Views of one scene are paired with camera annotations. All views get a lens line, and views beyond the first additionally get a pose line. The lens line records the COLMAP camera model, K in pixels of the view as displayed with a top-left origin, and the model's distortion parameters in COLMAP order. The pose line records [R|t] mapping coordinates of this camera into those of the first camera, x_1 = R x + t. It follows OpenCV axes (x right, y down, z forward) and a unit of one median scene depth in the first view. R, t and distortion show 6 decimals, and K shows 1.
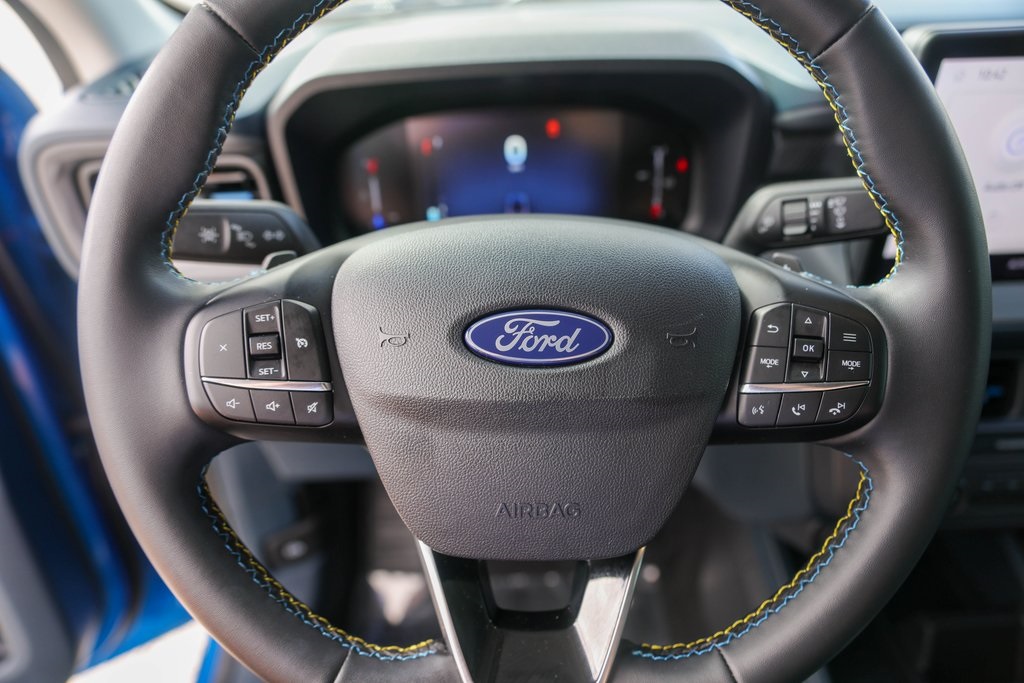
lens RADIAL K [[676.1, 0, 511.6], [0, 676.1, 344.2], [0, 0, 1]] dist [-0.022112, 0.006648]
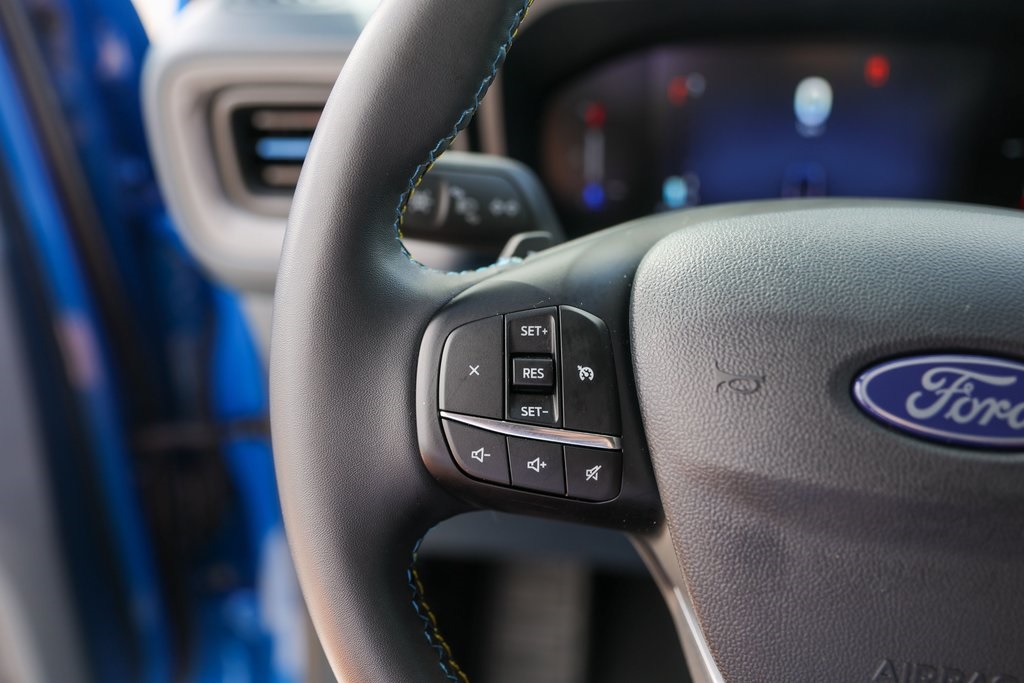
lens RADIAL K [[957.0, 0, 513.9], [0, 957.0, 346.0], [0, 0, 1]] dist [0.000957, -0.009532]
pose [[0.981955, 0.087814, -0.167489, -0.227203], [-0.092398, 0.995526, -0.019757, -0.003717], [0.165005, 0.034876, 0.985676, 0.063225]]
